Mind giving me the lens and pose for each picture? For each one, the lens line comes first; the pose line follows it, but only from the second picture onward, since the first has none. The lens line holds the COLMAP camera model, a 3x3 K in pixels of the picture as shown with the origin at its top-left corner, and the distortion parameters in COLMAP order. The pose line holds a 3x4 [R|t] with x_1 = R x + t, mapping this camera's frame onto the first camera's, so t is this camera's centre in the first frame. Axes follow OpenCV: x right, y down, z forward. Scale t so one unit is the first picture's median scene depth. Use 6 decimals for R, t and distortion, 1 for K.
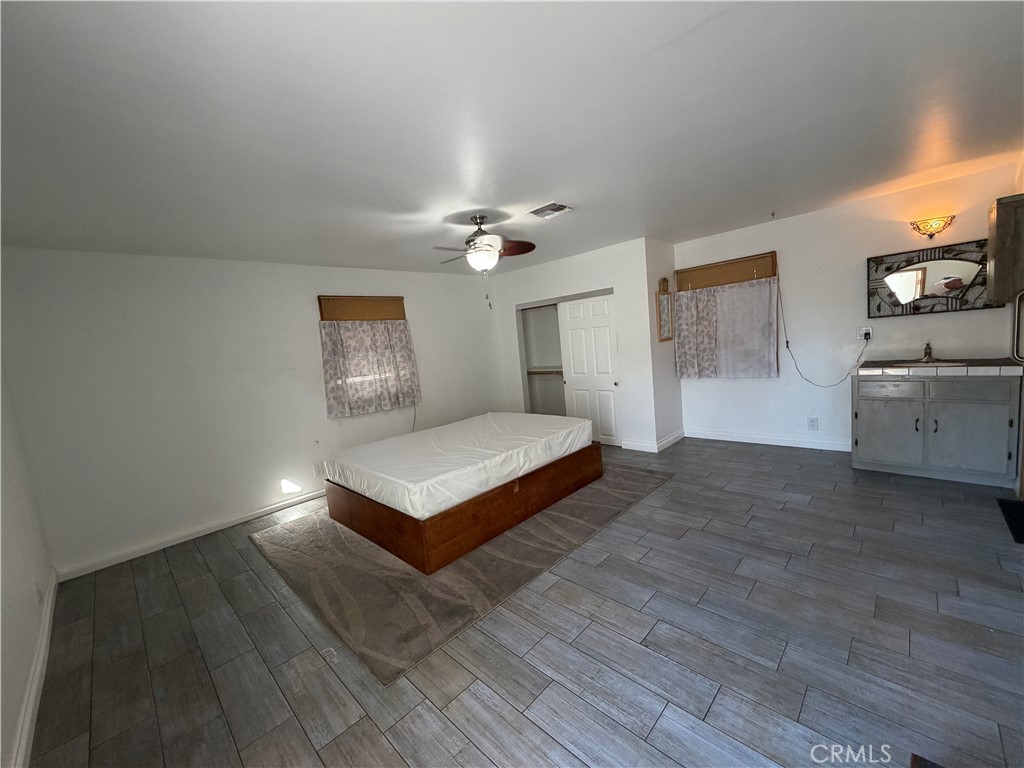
lens RADIAL K [[408.7, 0, 508.6], [0, 408.7, 382.2], [0, 0, 1]] dist [0.000287, -0.000117]
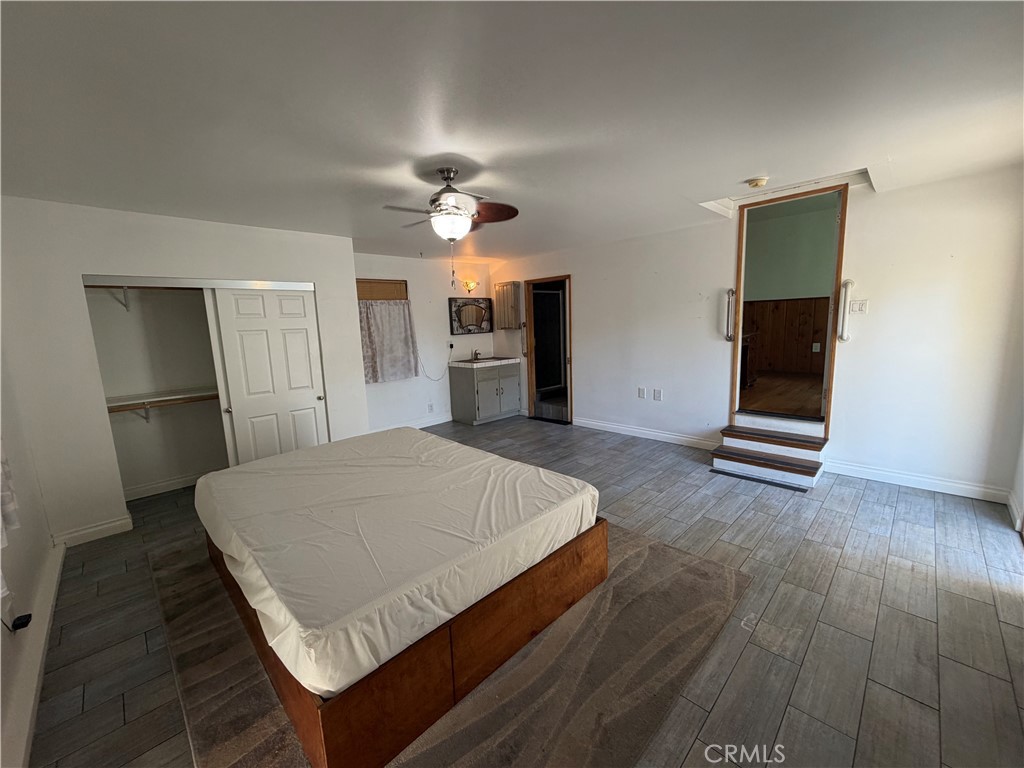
lens RADIAL K [[408.7, 0, 508.6], [0, 408.7, 382.2], [0, 0, 1]] dist [0.000287, -0.000117]
pose [[0.014160, -0.048879, 0.998704, -1.017241], [0.141225, 0.988890, 0.046396, -0.022290], [-0.989876, 0.140385, 0.020906, 1.070644]]
